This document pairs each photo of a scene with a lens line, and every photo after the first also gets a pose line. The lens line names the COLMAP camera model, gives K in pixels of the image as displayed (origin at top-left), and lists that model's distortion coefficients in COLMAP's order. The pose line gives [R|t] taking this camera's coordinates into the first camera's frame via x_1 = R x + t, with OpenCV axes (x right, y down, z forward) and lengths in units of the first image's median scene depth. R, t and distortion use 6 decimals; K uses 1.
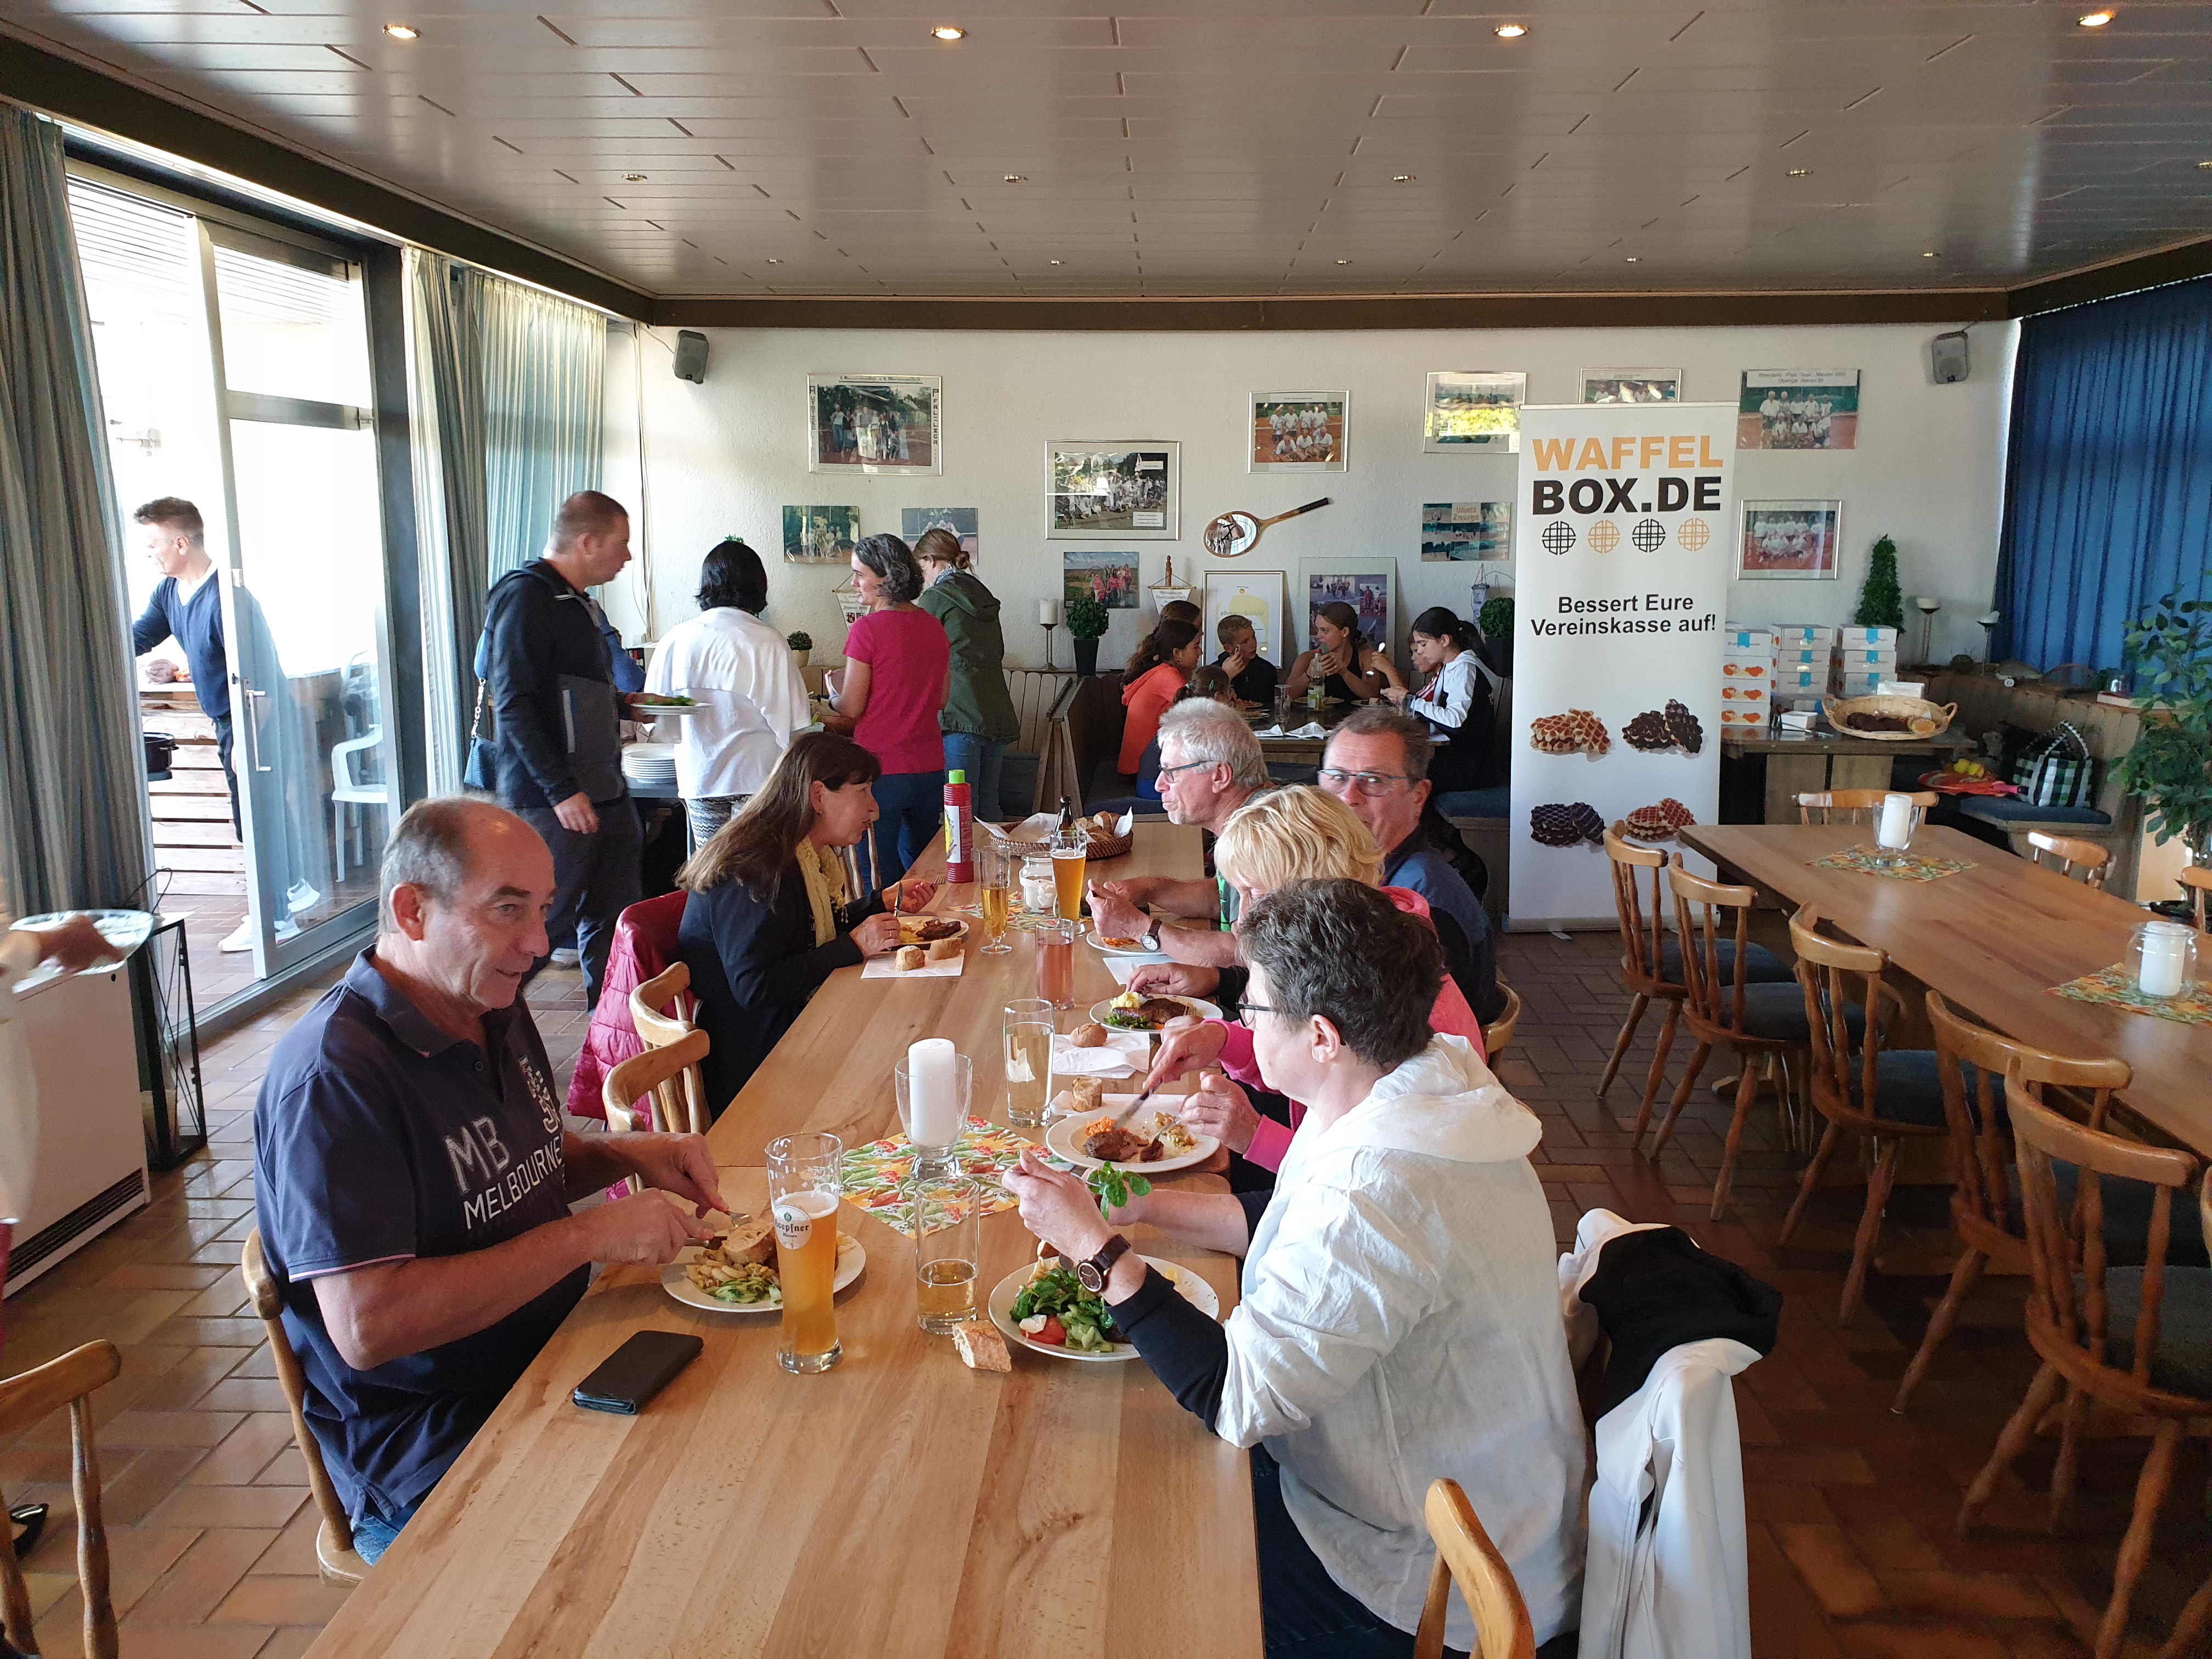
lens RADIAL K [[1698.4, 0, 1123.1], [0, 1698.4, 849.0], [0, 0, 1]] dist [0.007278, -0.004976]
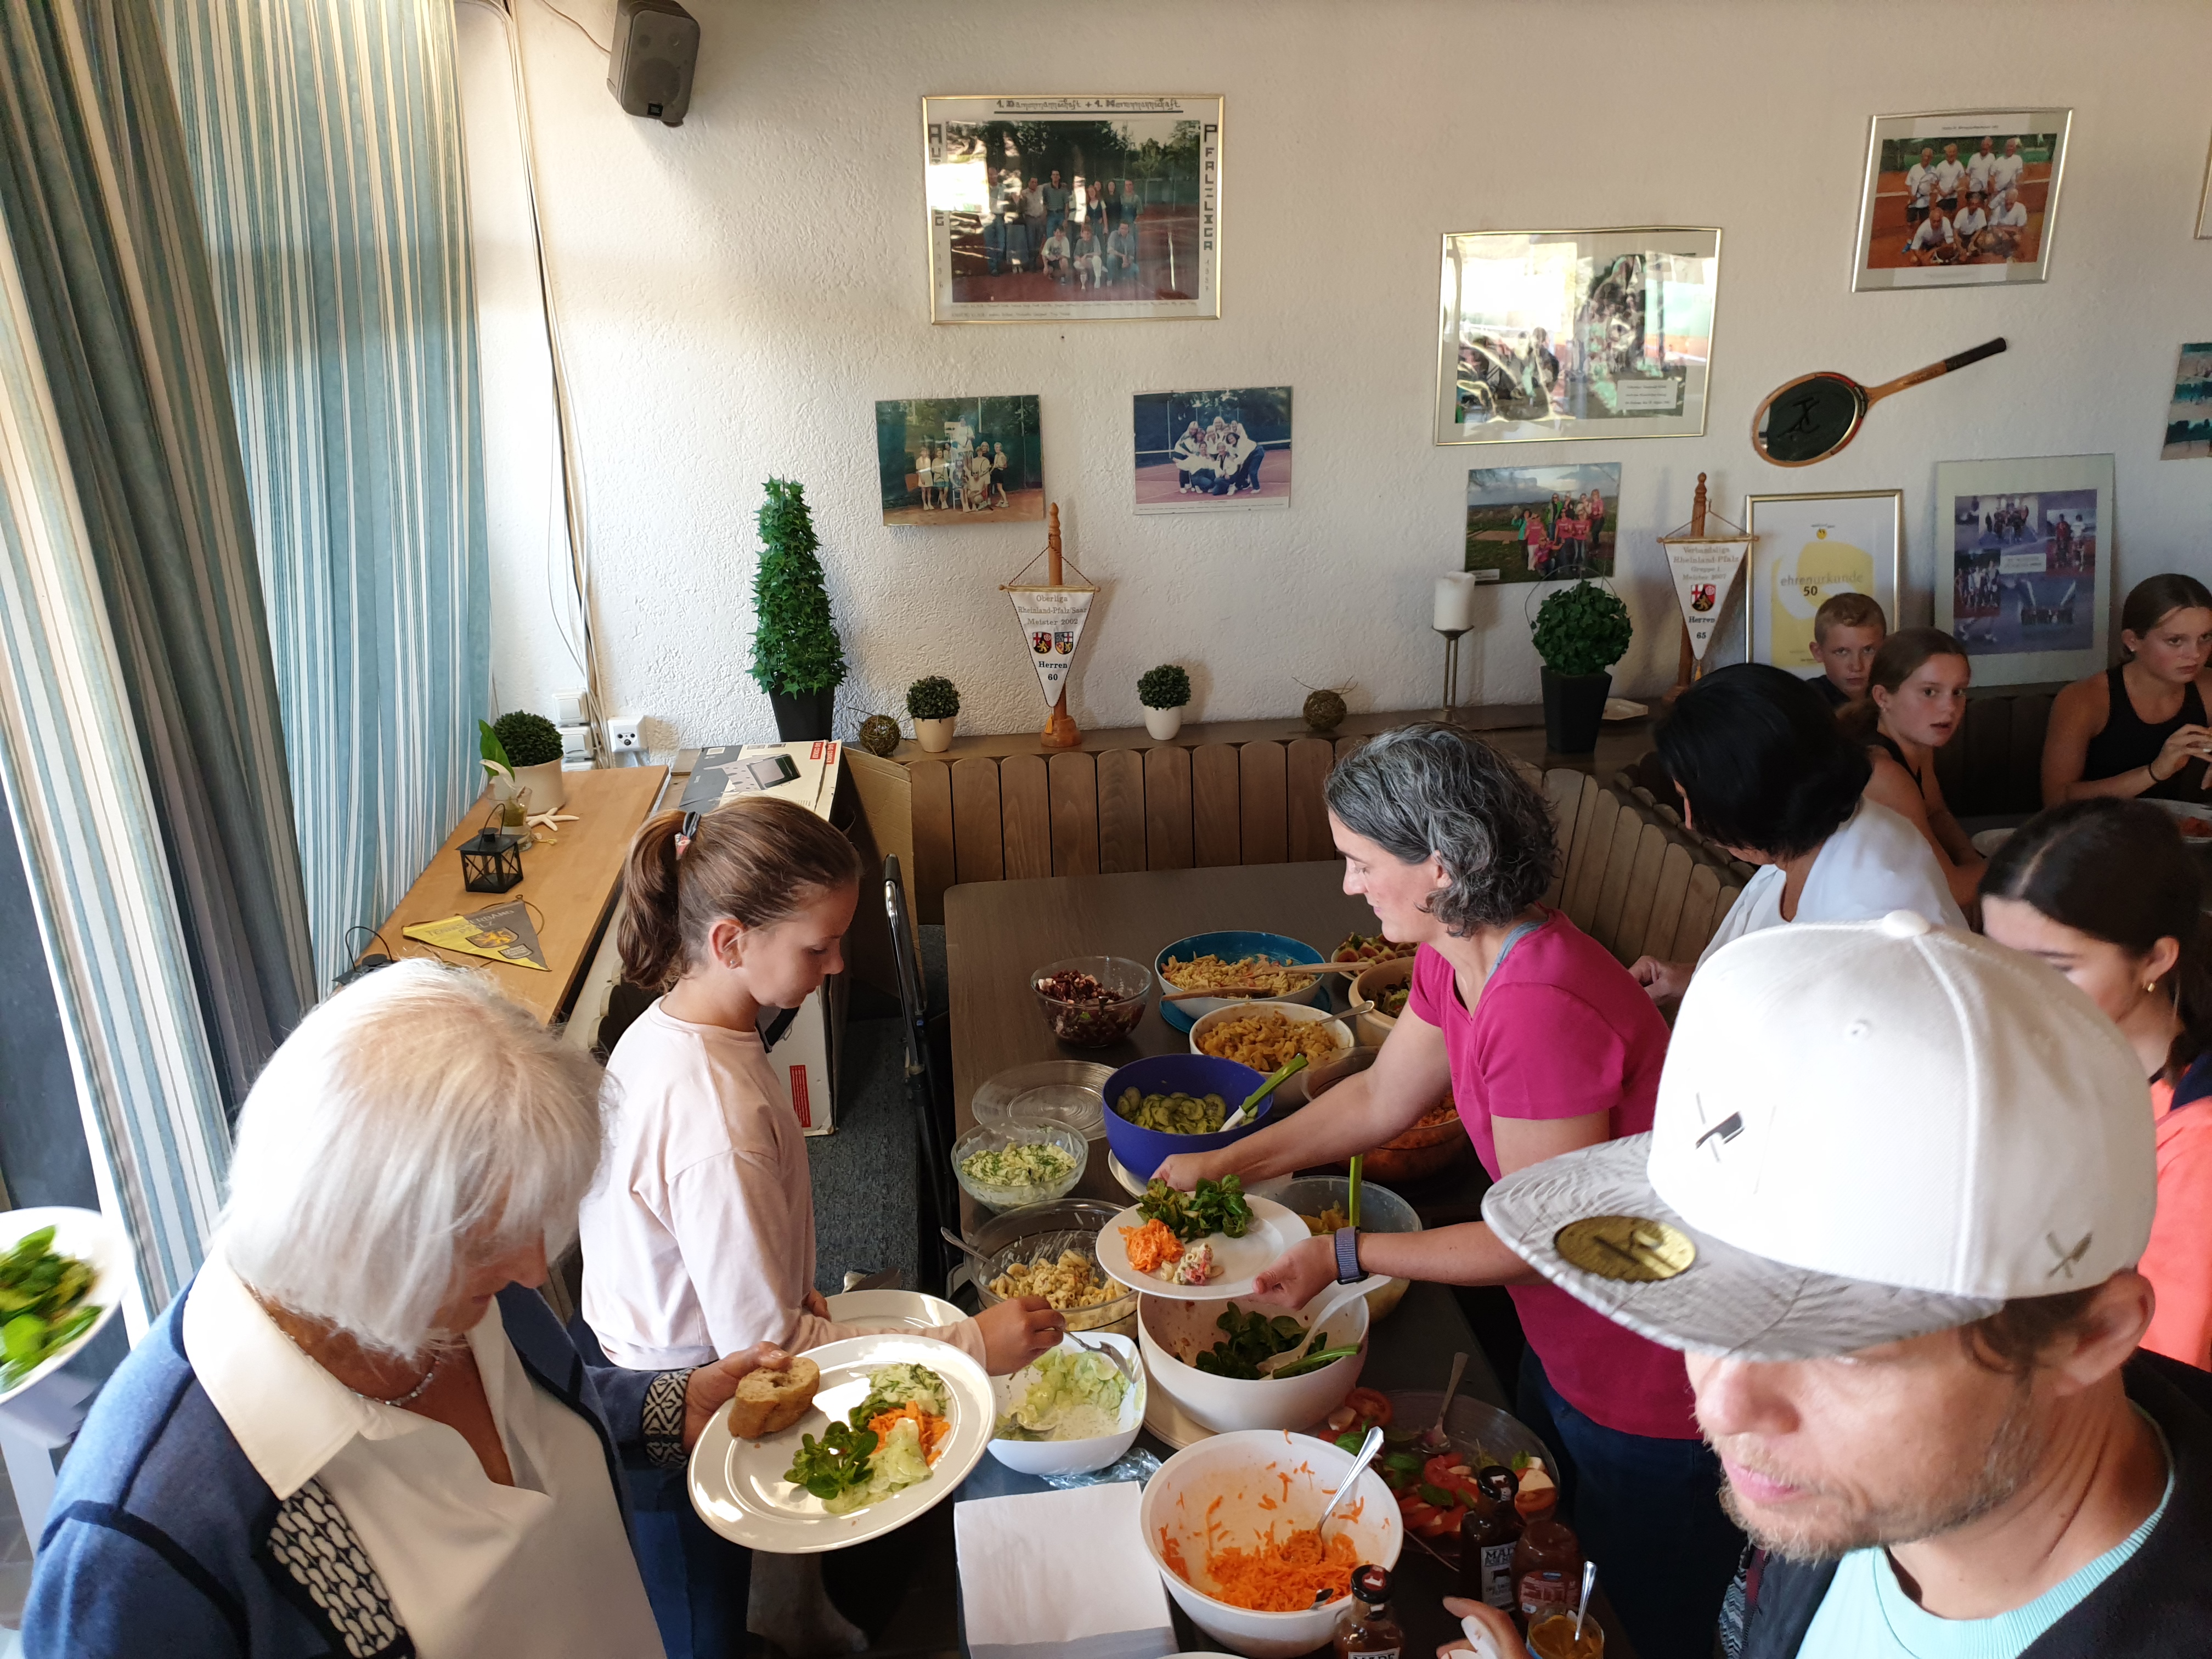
lens RADIAL K [[1698.4, 0, 1085.7], [0, 1698.4, 833.5], [0, 0, 1]] dist [0.007278, -0.004976]
pose [[0.985259, -0.084394, 0.148804, -0.293617], [0.059949, 0.985015, 0.161717, -0.209752], [-0.160222, -0.150412, 0.975554, 0.704539]]
